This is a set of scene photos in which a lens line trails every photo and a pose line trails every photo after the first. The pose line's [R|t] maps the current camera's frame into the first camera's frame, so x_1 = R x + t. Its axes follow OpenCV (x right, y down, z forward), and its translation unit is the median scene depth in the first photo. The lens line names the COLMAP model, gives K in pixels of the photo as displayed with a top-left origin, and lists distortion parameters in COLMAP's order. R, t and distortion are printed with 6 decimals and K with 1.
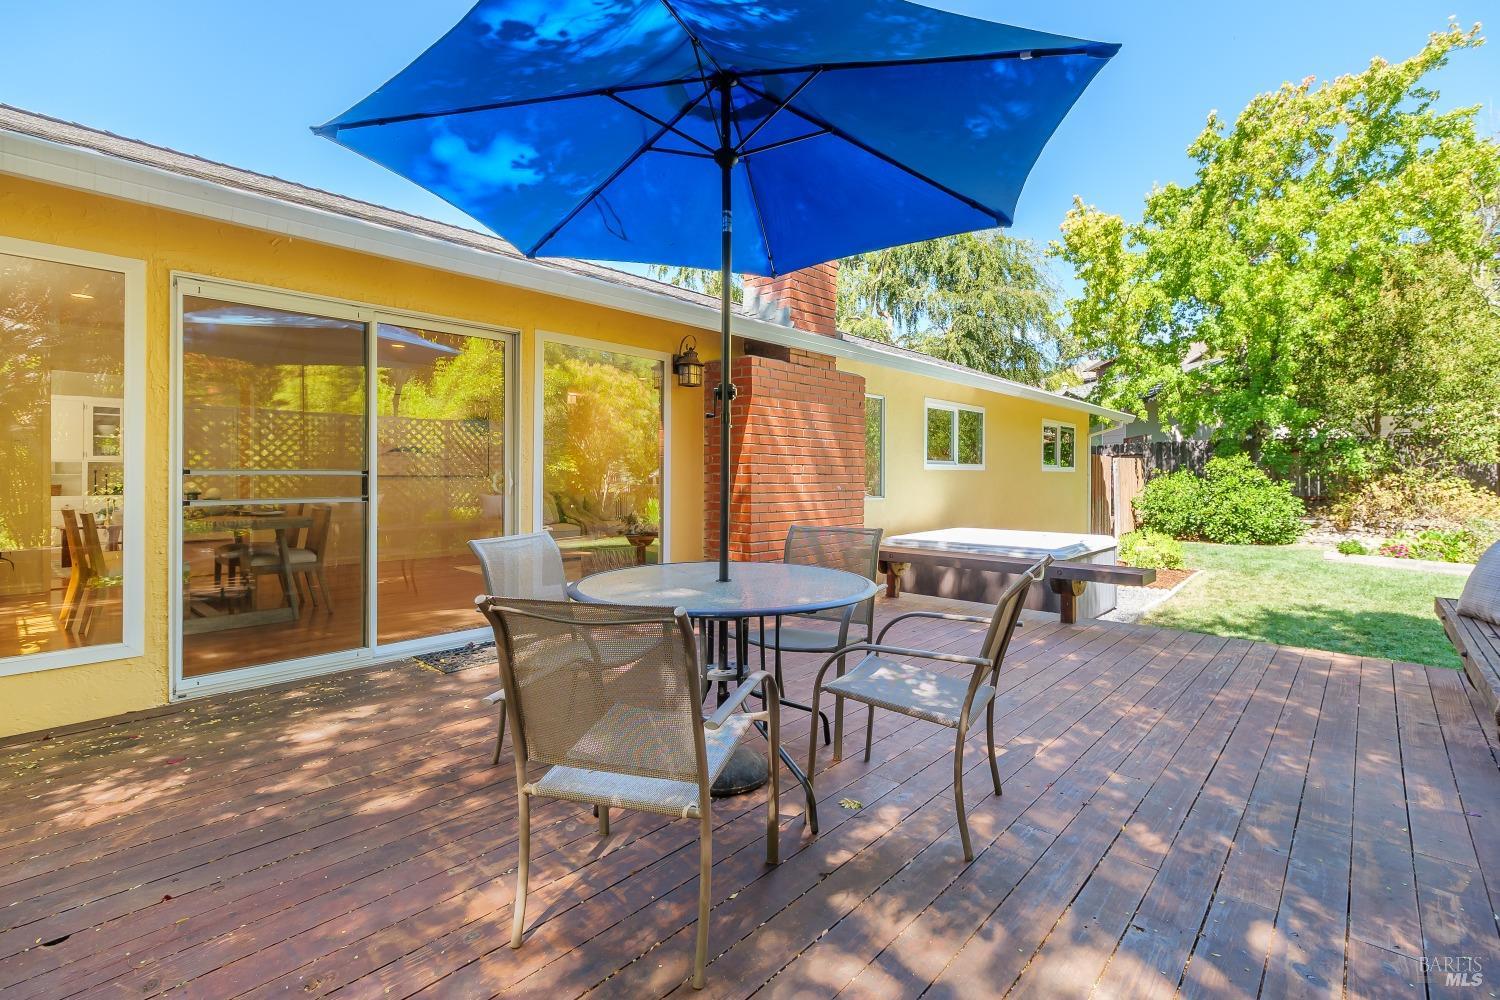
lens RADIAL K [[678.8, 0, 749.4], [0, 678.8, 469.6], [0, 0, 1]] dist [0.001692, 0.000033]
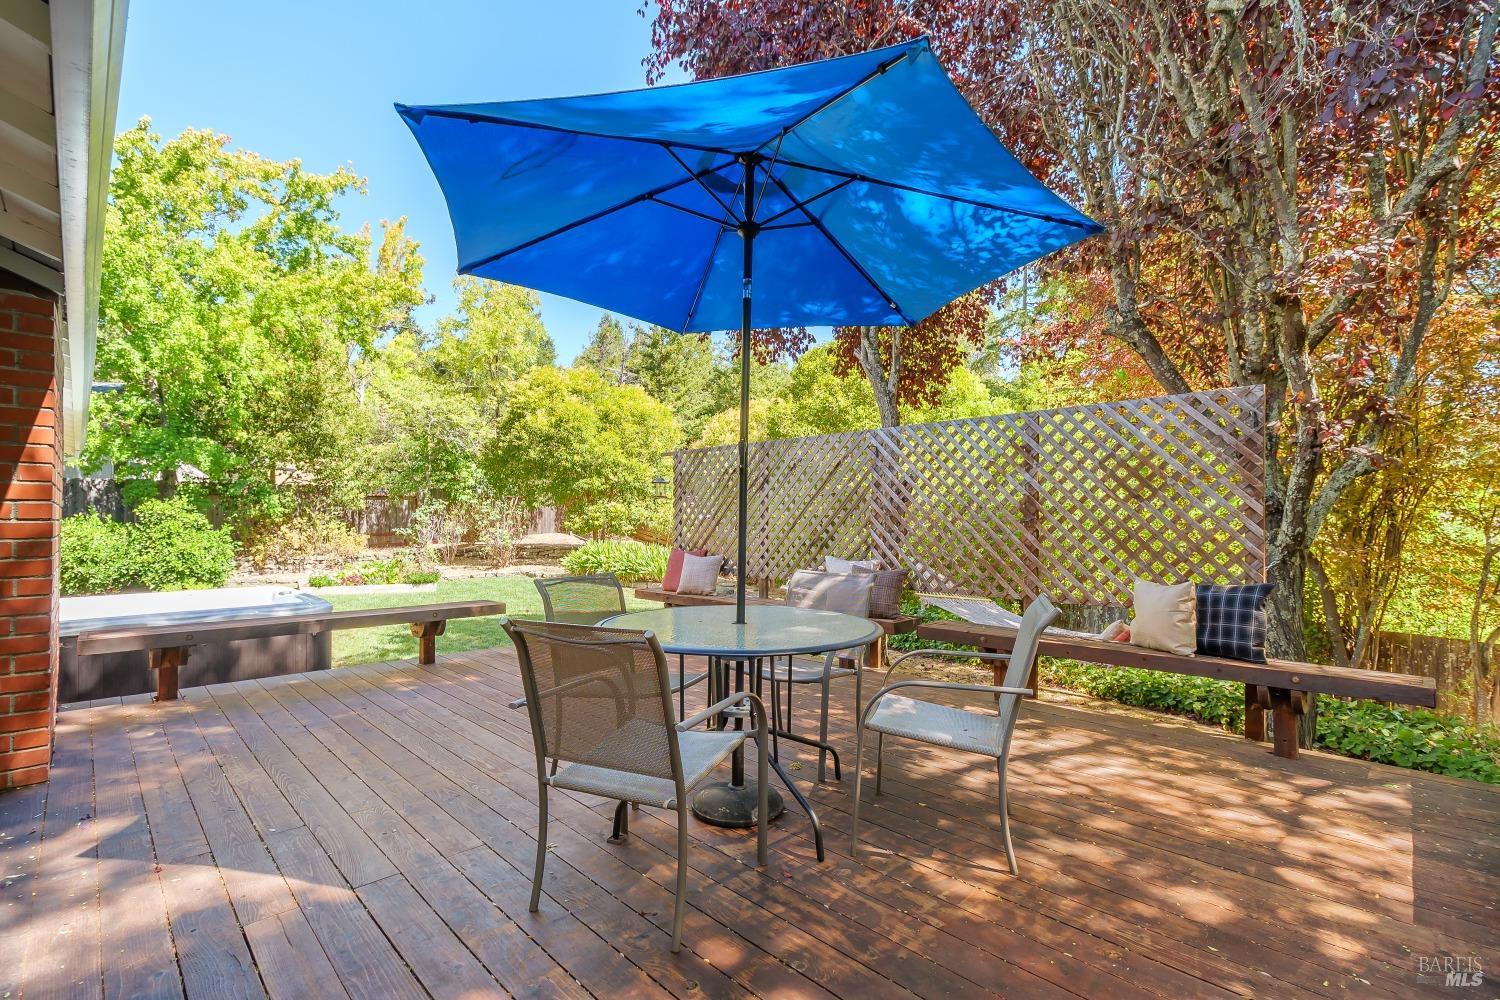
lens RADIAL K [[684.2, 0, 749.9], [0, 684.2, 510.8], [0, 0, 1]] dist [-0.000806, -0.000260]
pose [[0.054283, 0.008749, 0.998487, -0.192277], [-0.006592, 0.999943, -0.008403, -0.000503], [-0.998504, -0.006126, 0.054338, 0.161011]]
